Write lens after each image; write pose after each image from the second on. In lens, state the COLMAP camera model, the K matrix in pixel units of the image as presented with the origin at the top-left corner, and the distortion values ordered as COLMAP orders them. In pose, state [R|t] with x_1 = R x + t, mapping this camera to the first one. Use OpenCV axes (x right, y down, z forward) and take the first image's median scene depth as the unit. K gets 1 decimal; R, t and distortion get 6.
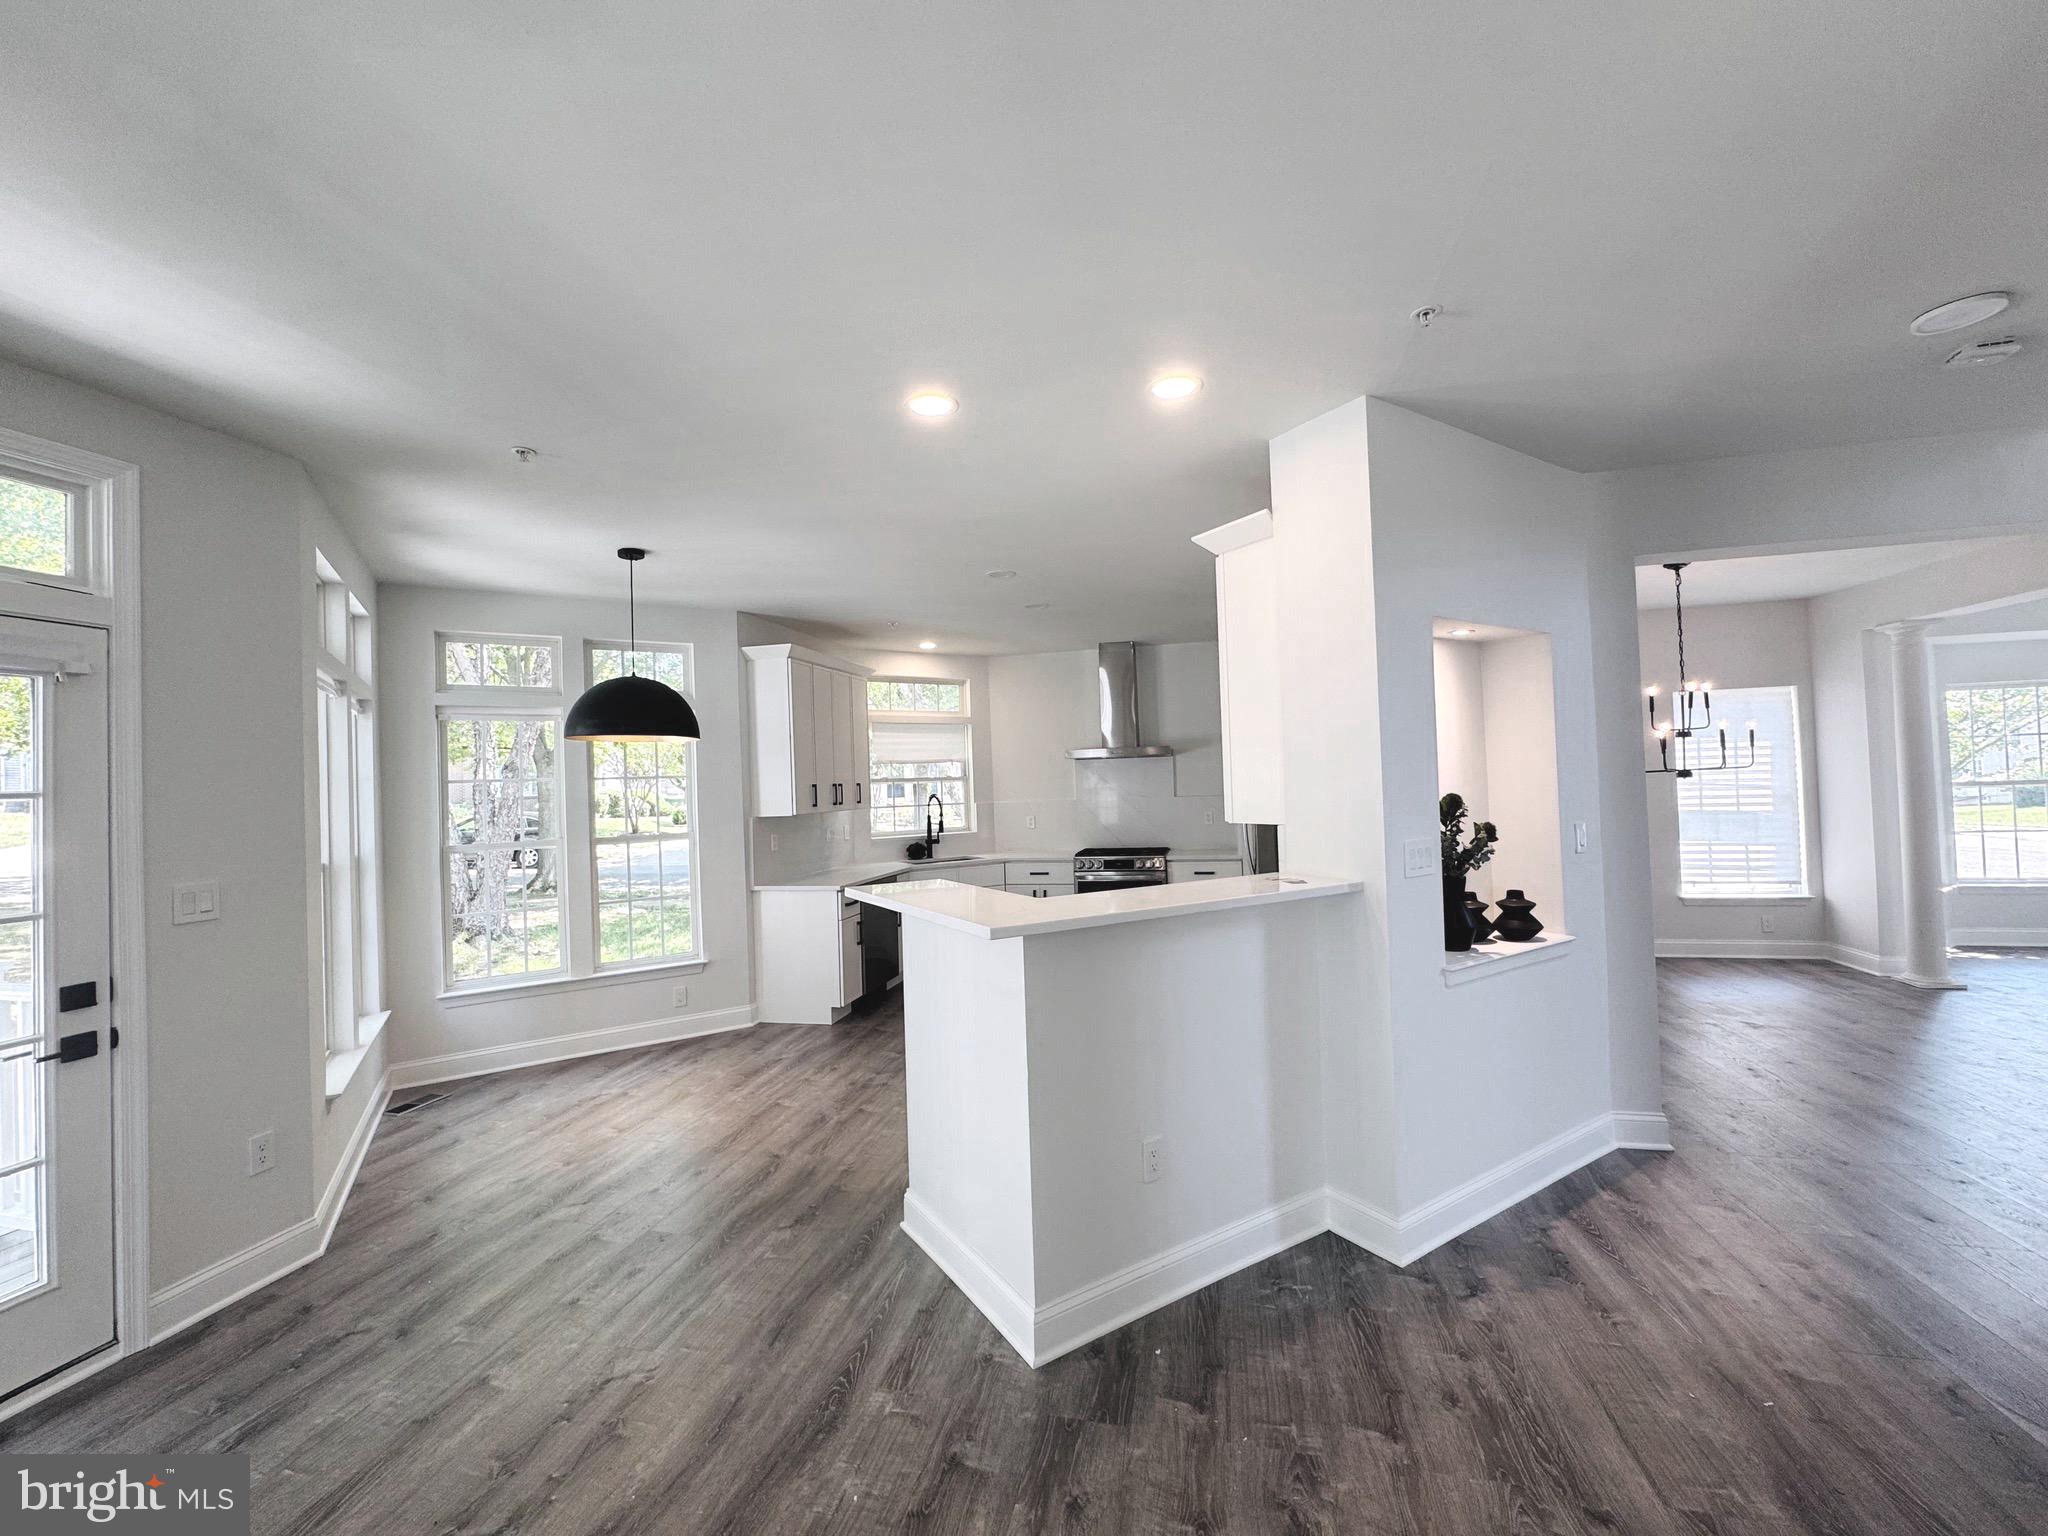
lens RADIAL K [[846.2, 0, 1024.0], [0, 846.2, 768.0], [0, 0, 1]] dist [0.012871, -0.000027]
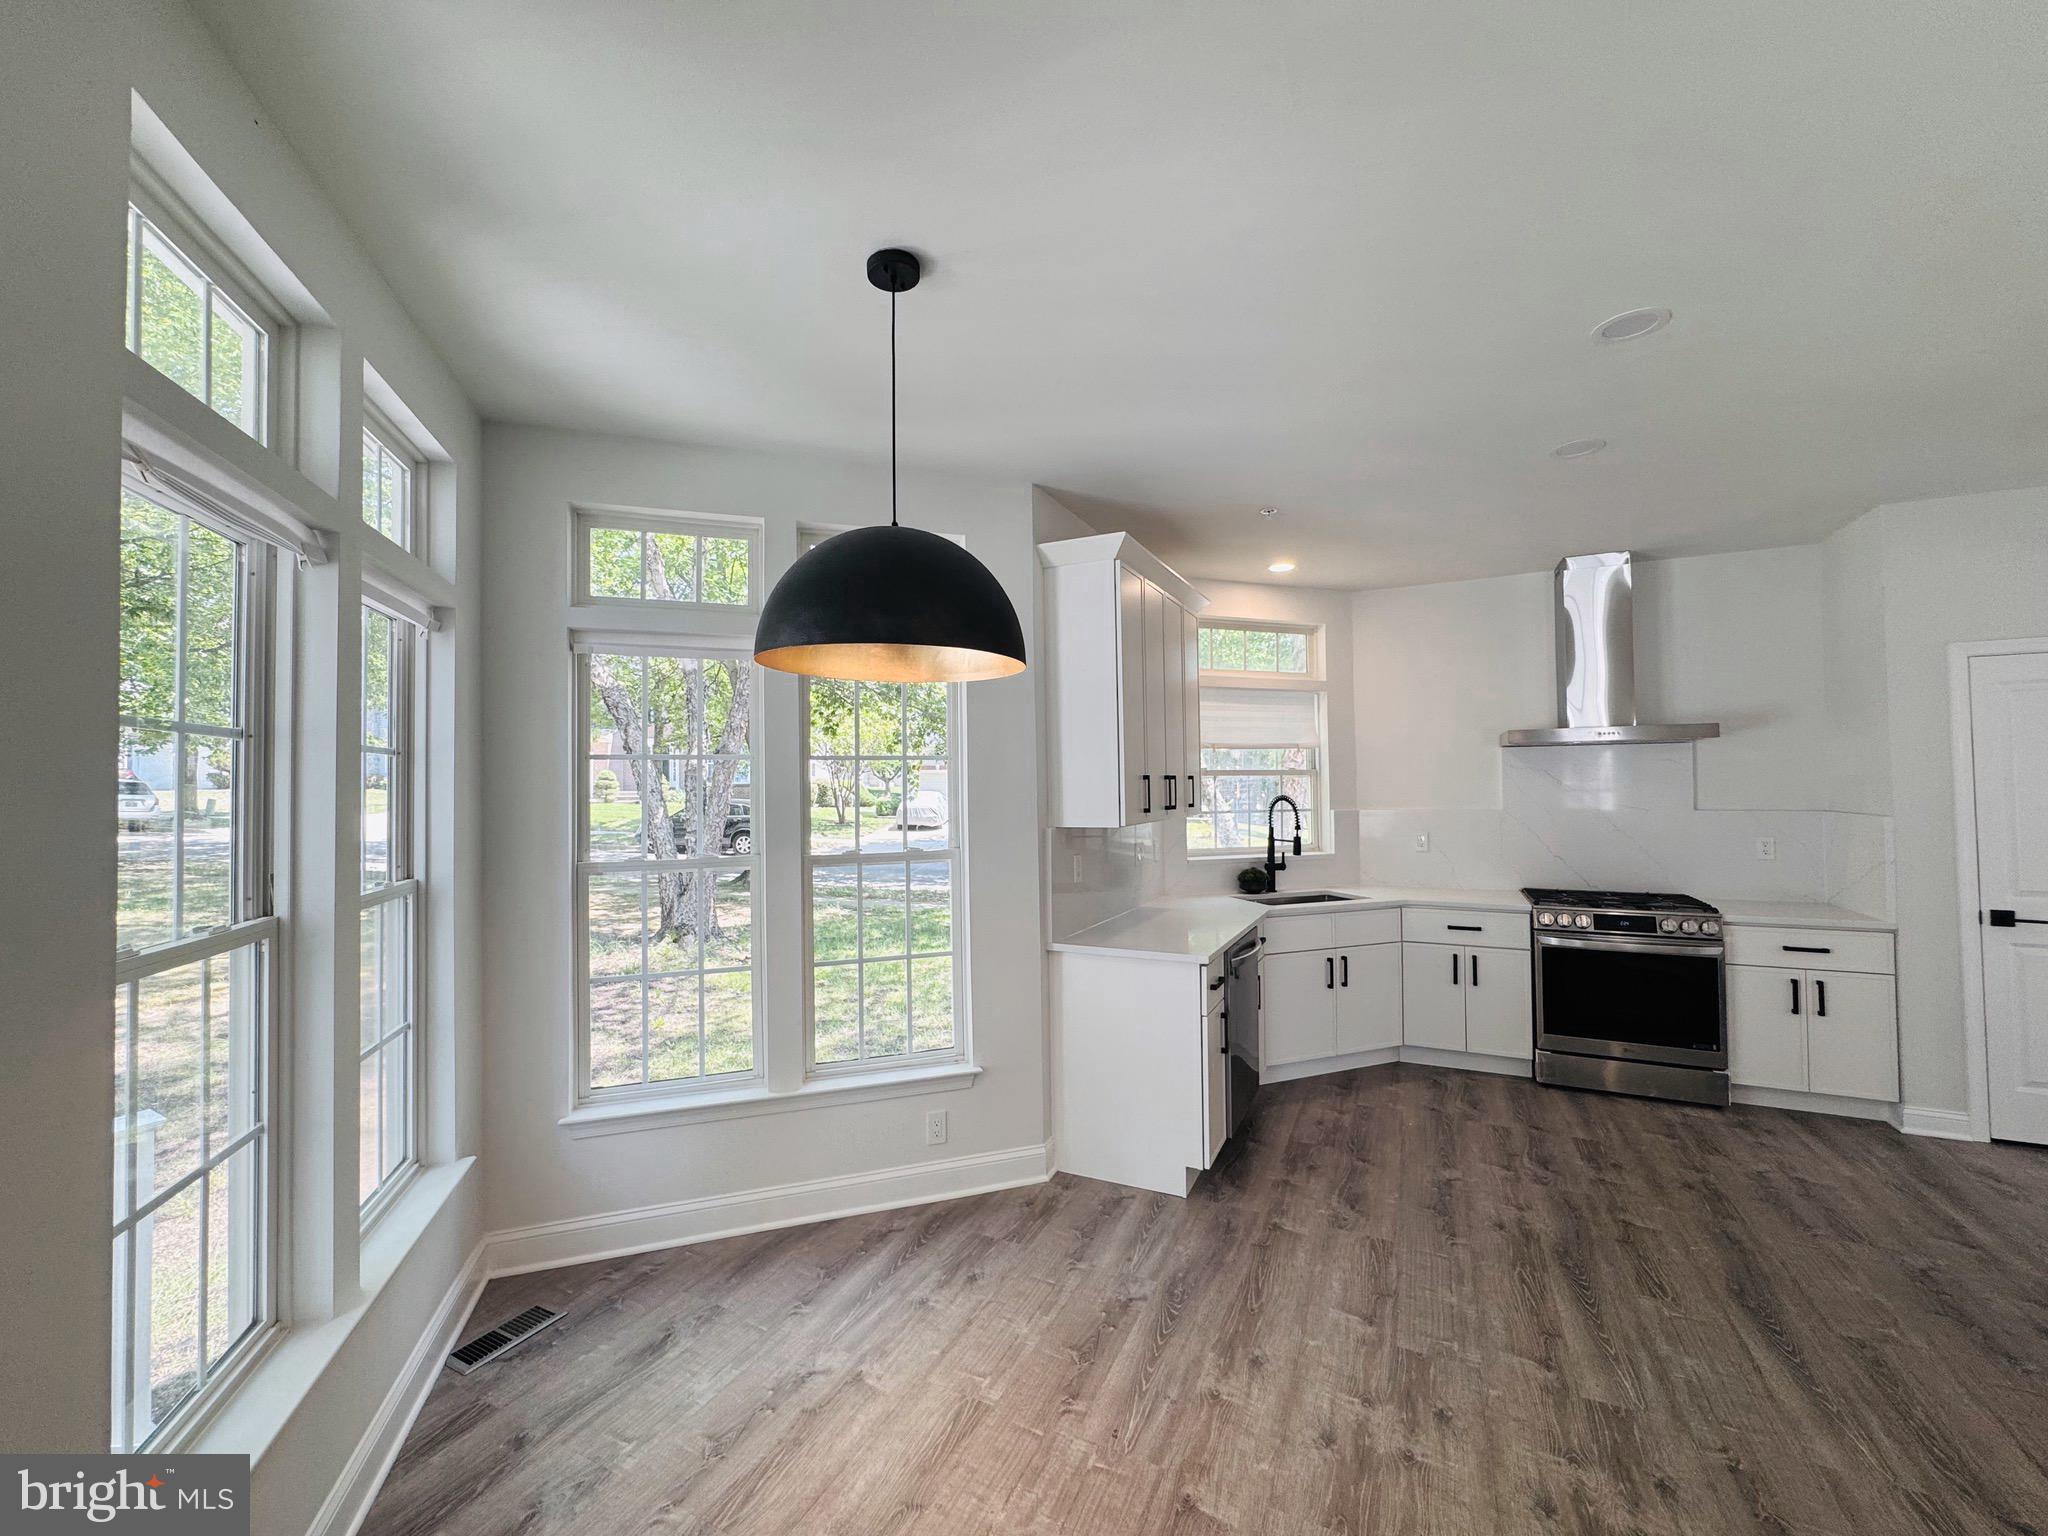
lens RADIAL K [[824.7, 0, 1024.0], [0, 824.7, 768.0], [0, 0, 1]] dist [-0.000004, -0.000081]
pose [[0.978064, 0.019577, -0.207384, -0.226865], [-0.018991, 0.999808, 0.004815, 0.014046], [0.207439, -0.000771, 0.978248, 0.441805]]
